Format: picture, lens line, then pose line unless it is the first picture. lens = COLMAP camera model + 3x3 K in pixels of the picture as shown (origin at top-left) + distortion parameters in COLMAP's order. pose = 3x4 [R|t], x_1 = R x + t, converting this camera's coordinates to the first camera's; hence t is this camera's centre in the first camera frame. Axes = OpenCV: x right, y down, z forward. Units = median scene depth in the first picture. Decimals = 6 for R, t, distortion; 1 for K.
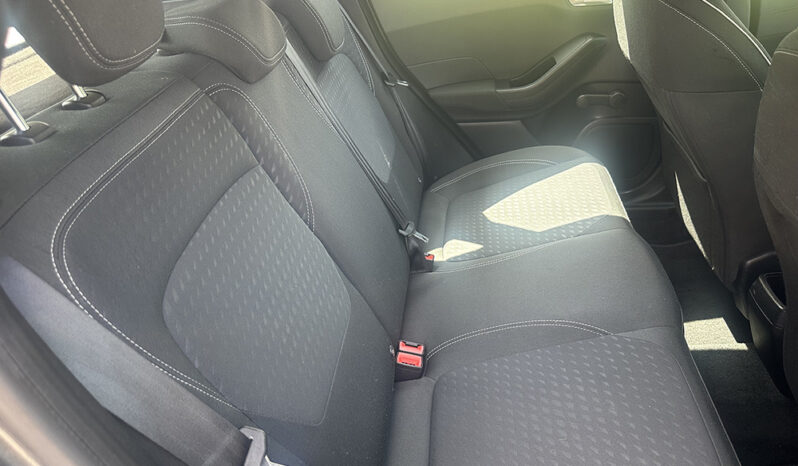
lens RADIAL K [[542.2, 0, 396.9], [0, 542.2, 253.7], [0, 0, 1]] dist [0.090859, -0.143167]
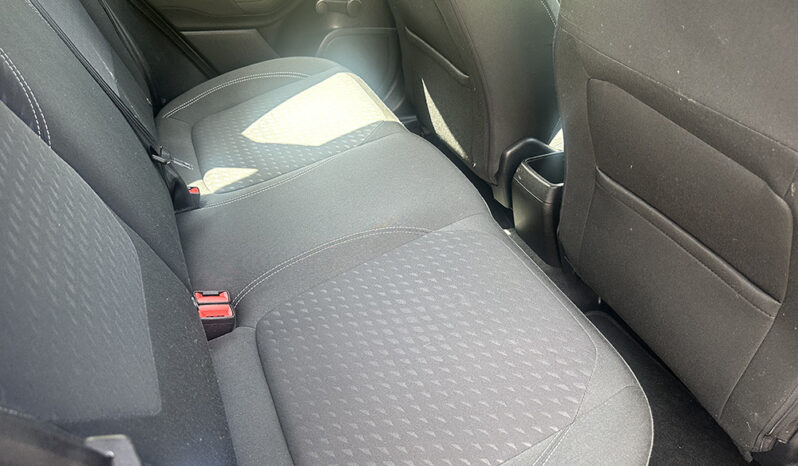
lens RADIAL K [[542.2, 0, 396.9], [0, 542.2, 253.7], [0, 0, 1]] dist [0.090859, -0.143167]
pose [[0.850377, -0.183959, 0.492969, -0.103417], [0.141535, 0.982334, 0.122423, 0.042628], [-0.506781, -0.034334, 0.861391, 0.149236]]
